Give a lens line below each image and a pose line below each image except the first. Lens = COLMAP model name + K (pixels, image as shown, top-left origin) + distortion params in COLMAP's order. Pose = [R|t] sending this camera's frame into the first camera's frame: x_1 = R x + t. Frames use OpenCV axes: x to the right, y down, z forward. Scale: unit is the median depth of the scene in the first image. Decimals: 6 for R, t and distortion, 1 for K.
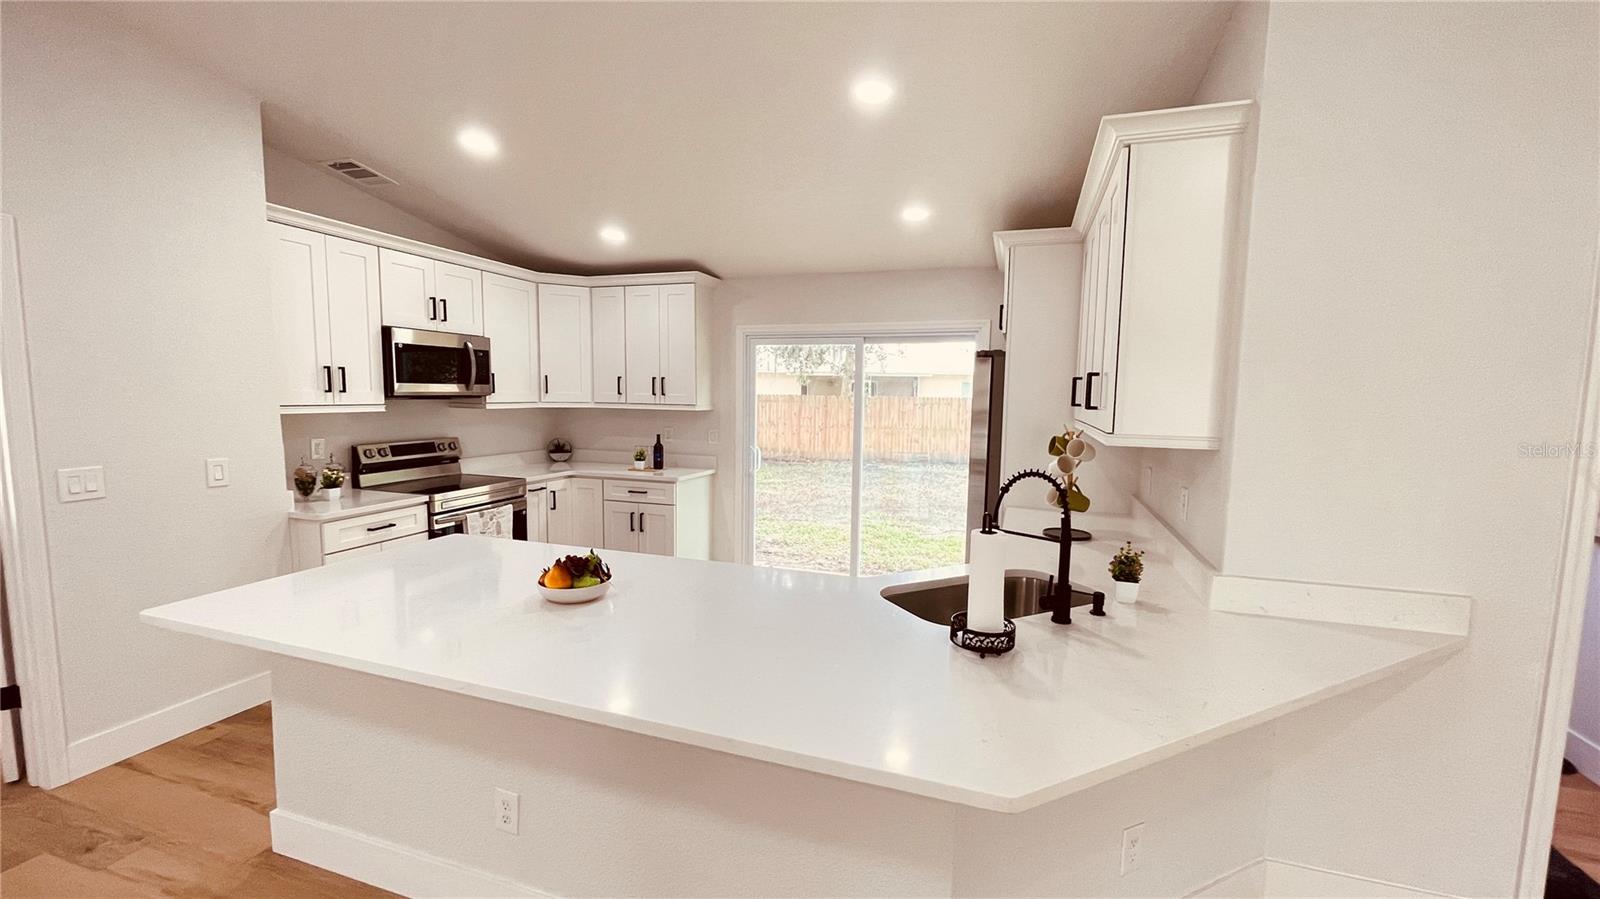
lens RADIAL K [[648.6, 0, 800.8], [0, 648.6, 458.3], [0, 0, 1]] dist [-0.008127, 0.005979]
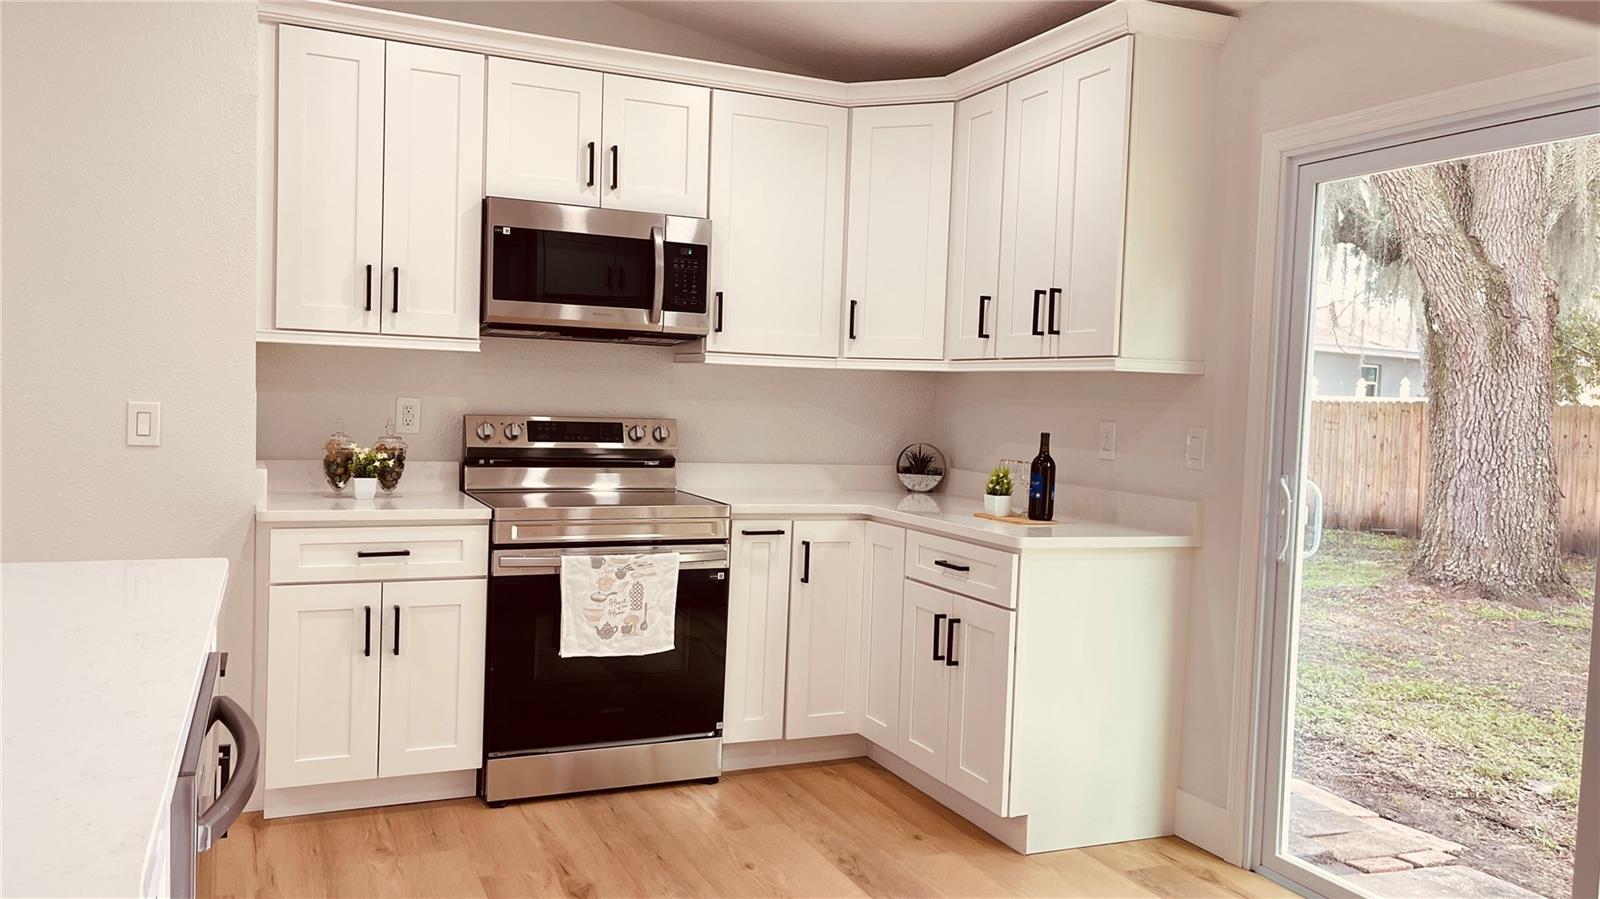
lens RADIAL K [[1186.6, 0, 800.0], [0, 1186.6, 449.5], [0, 0, 1]] dist [0.066122, -0.047602]
pose [[0.675291, 0.041807, -0.736366, 0.247954], [-0.099522, 0.994426, -0.034809, 0.015508], [0.730806, 0.096791, 0.675688, 0.439371]]
